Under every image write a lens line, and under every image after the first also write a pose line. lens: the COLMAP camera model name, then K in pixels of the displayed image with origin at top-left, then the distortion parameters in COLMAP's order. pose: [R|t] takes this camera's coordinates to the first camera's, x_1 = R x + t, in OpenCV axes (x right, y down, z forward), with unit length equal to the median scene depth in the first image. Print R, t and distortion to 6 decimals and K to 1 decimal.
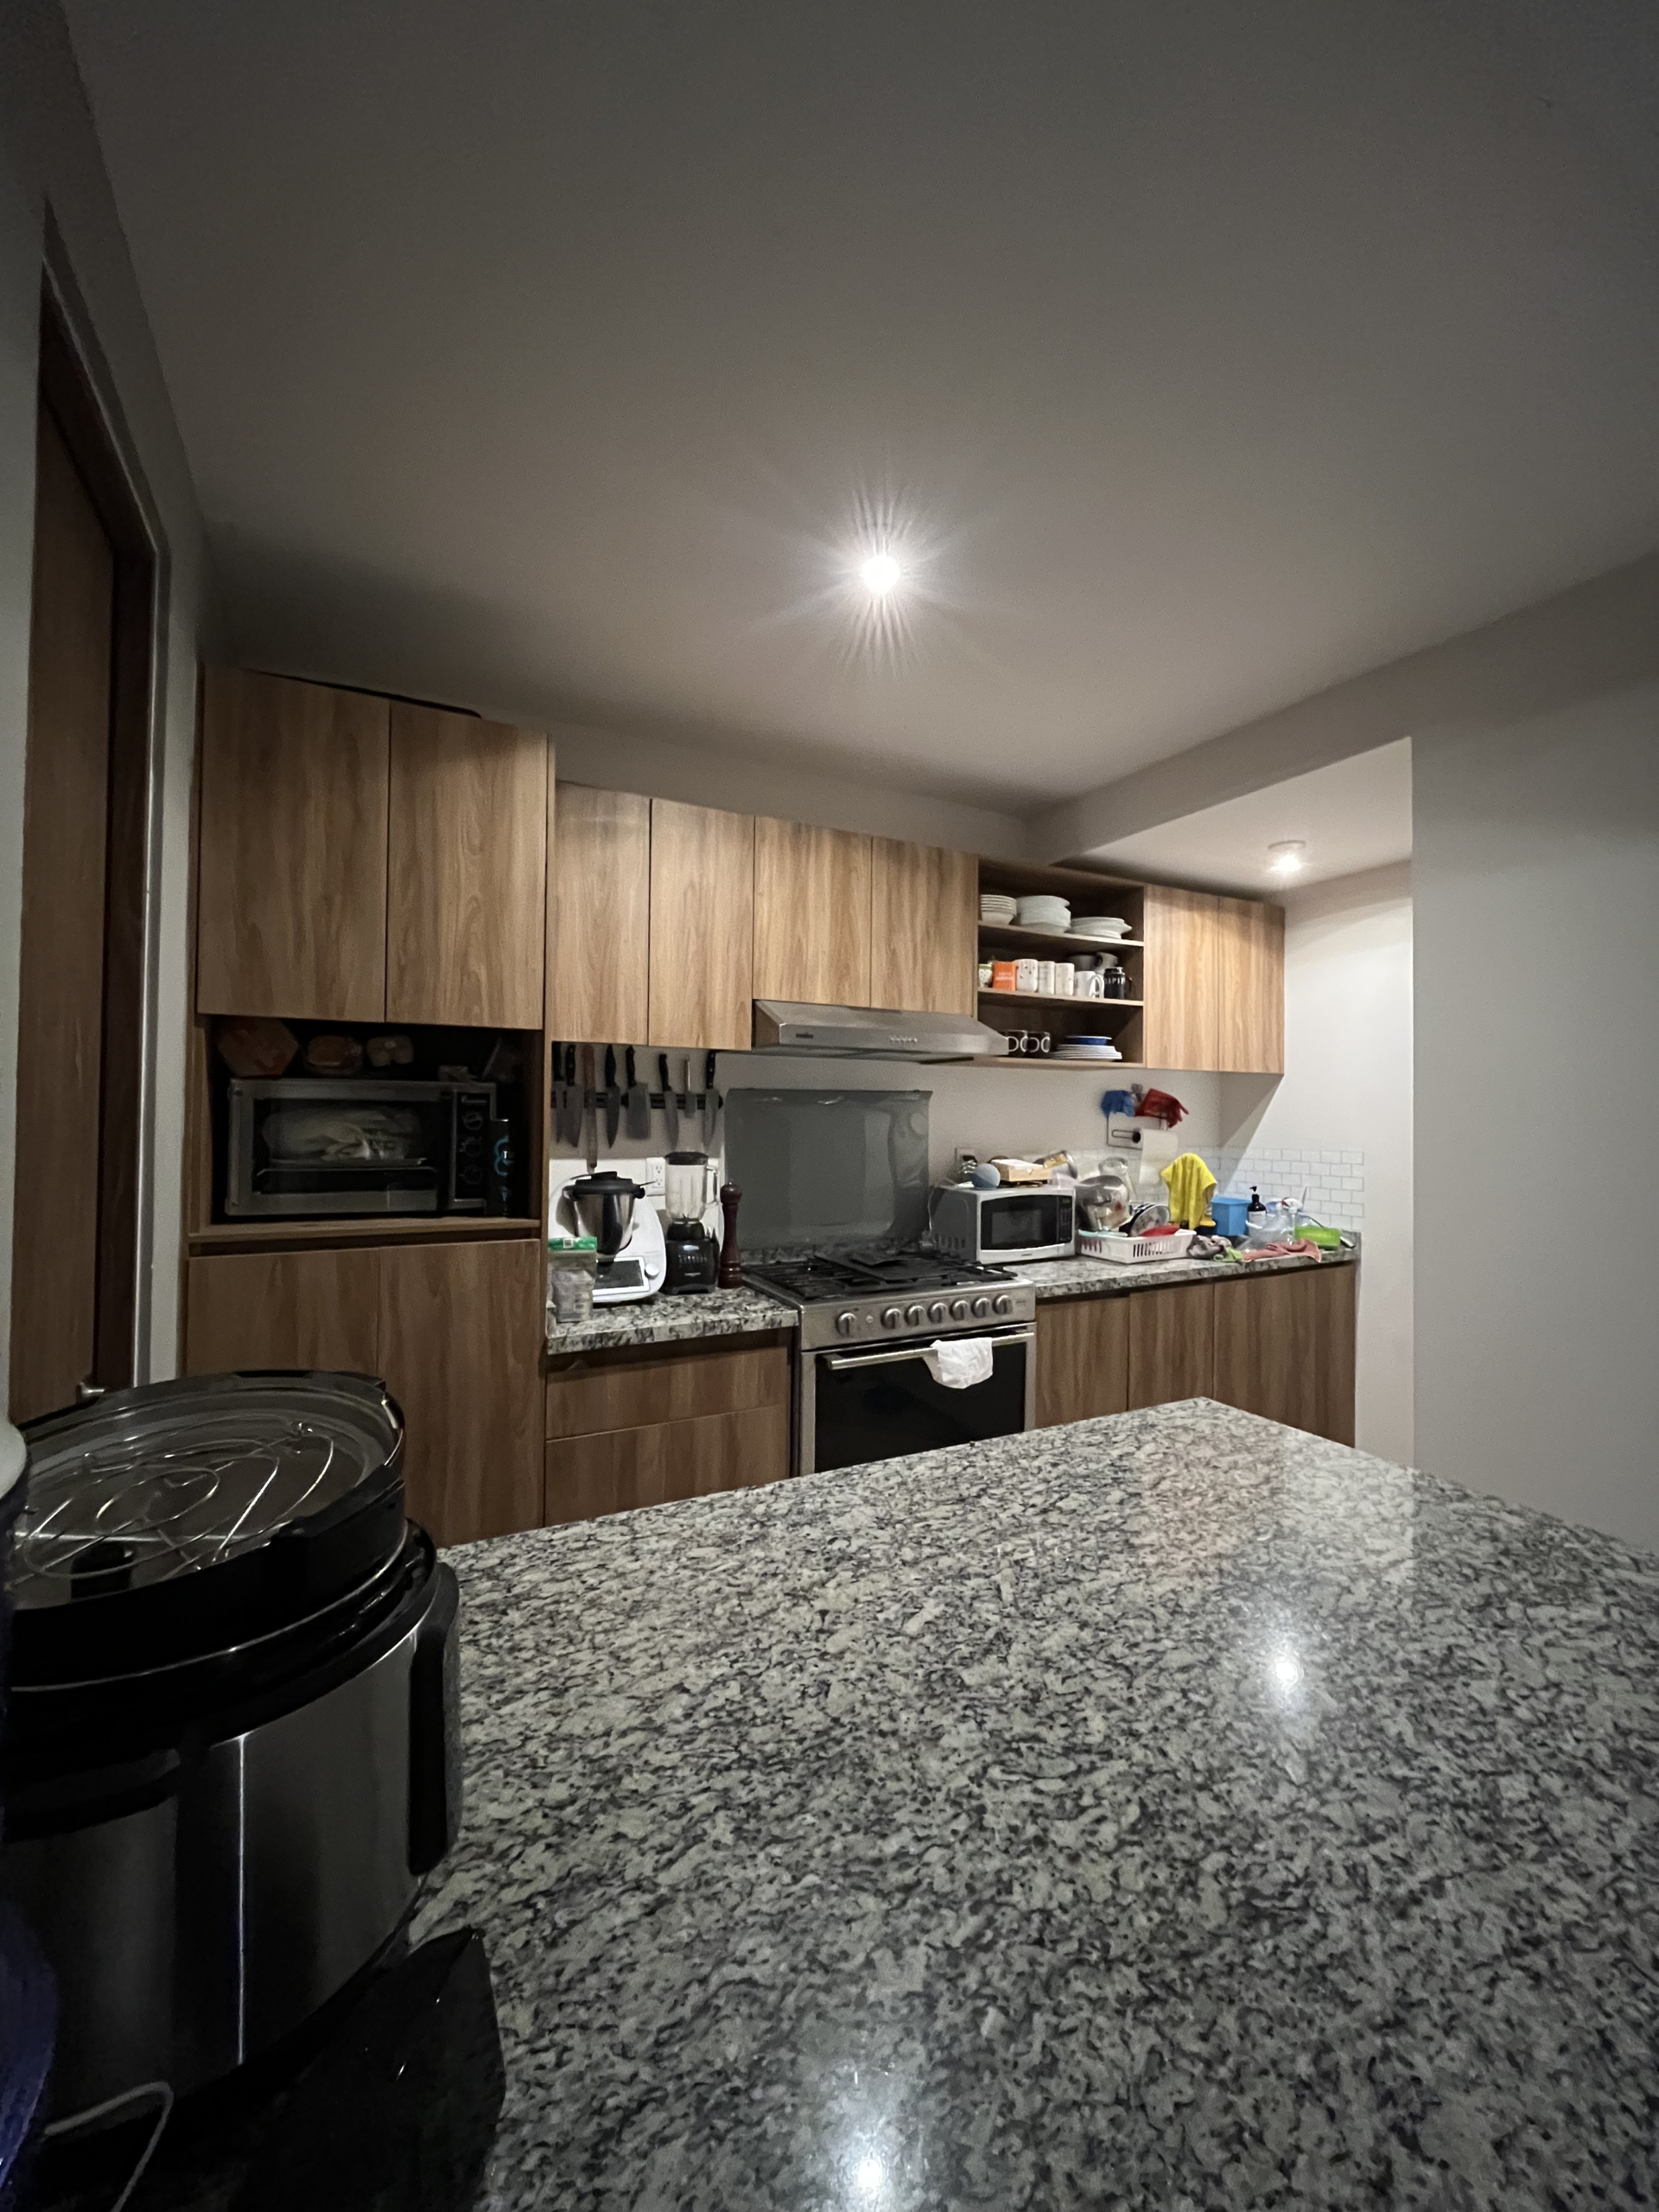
lens RADIAL K [[895.7, 0, 833.7], [0, 895.7, 1103.6], [0, 0, 1]] dist [-0.004563, -0.000445]
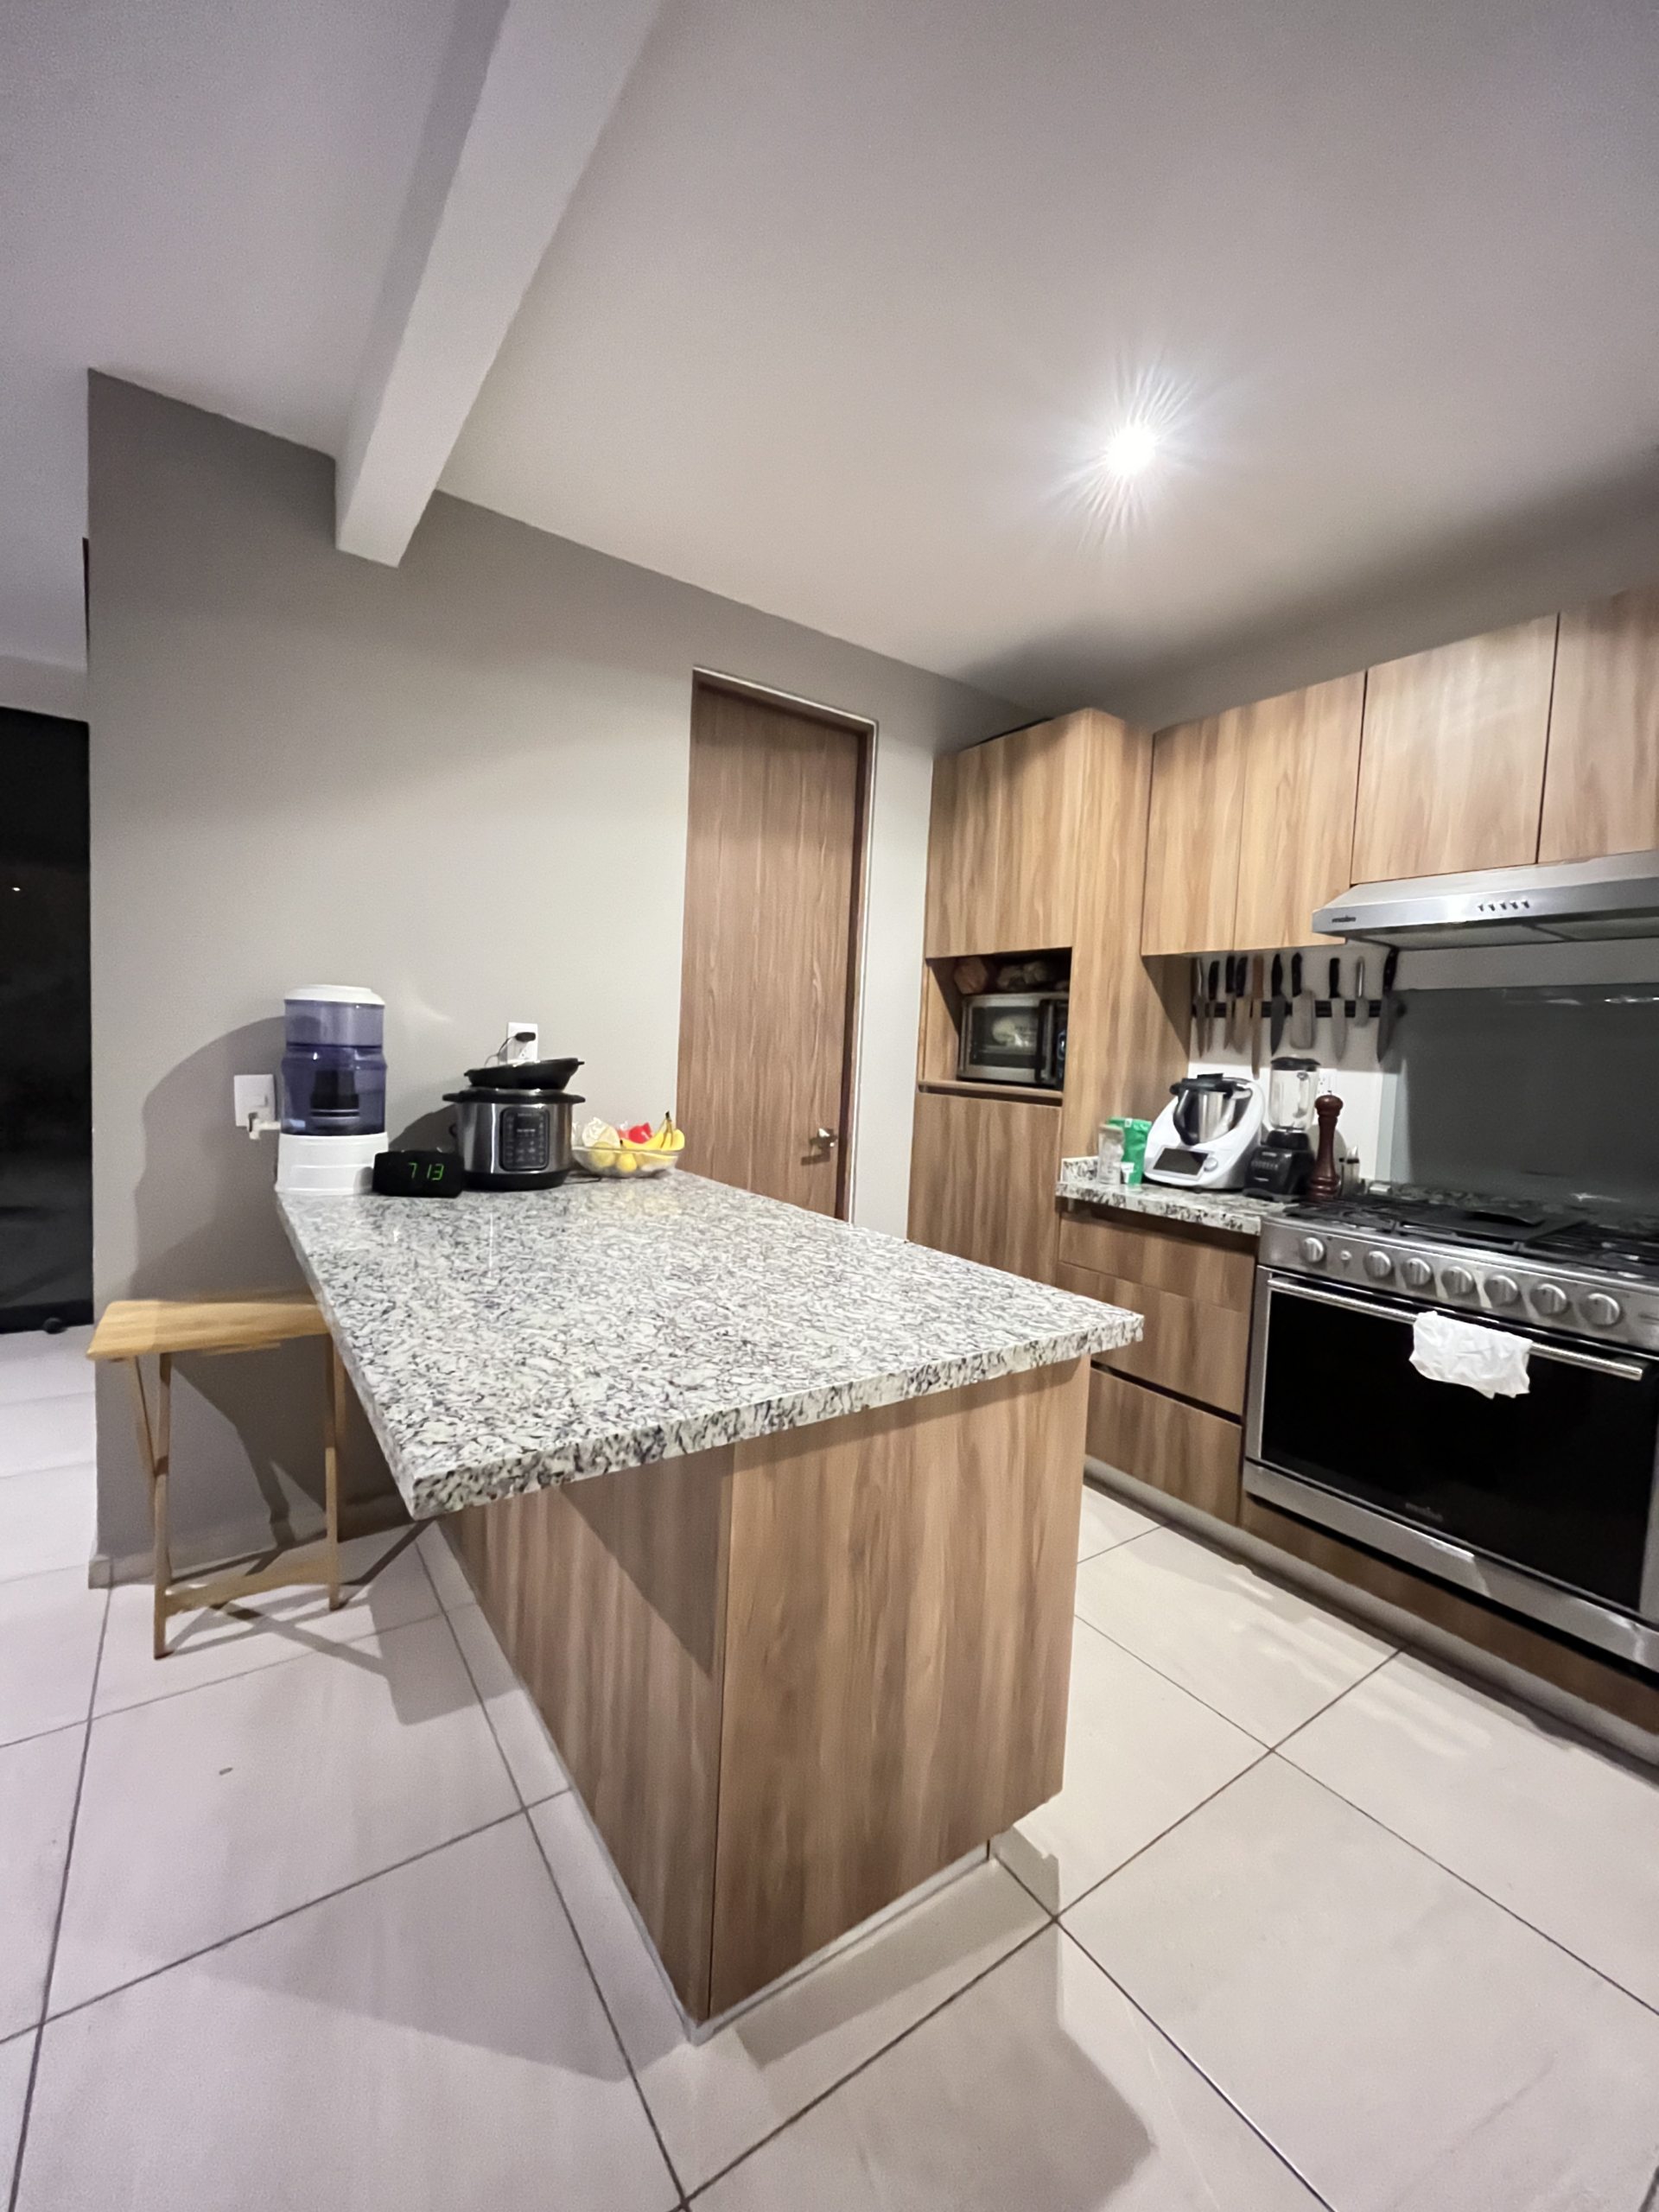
lens RADIAL K [[895.7, 0, 824.9], [0, 895.7, 1102.3], [0, 0, 1]] dist [-0.004563, -0.000445]
pose [[0.132572, 0.060740, -0.989311, 0.779842], [-0.030788, 0.997891, 0.057141, 0.067245], [0.990695, 0.022884, 0.134162, 0.408169]]
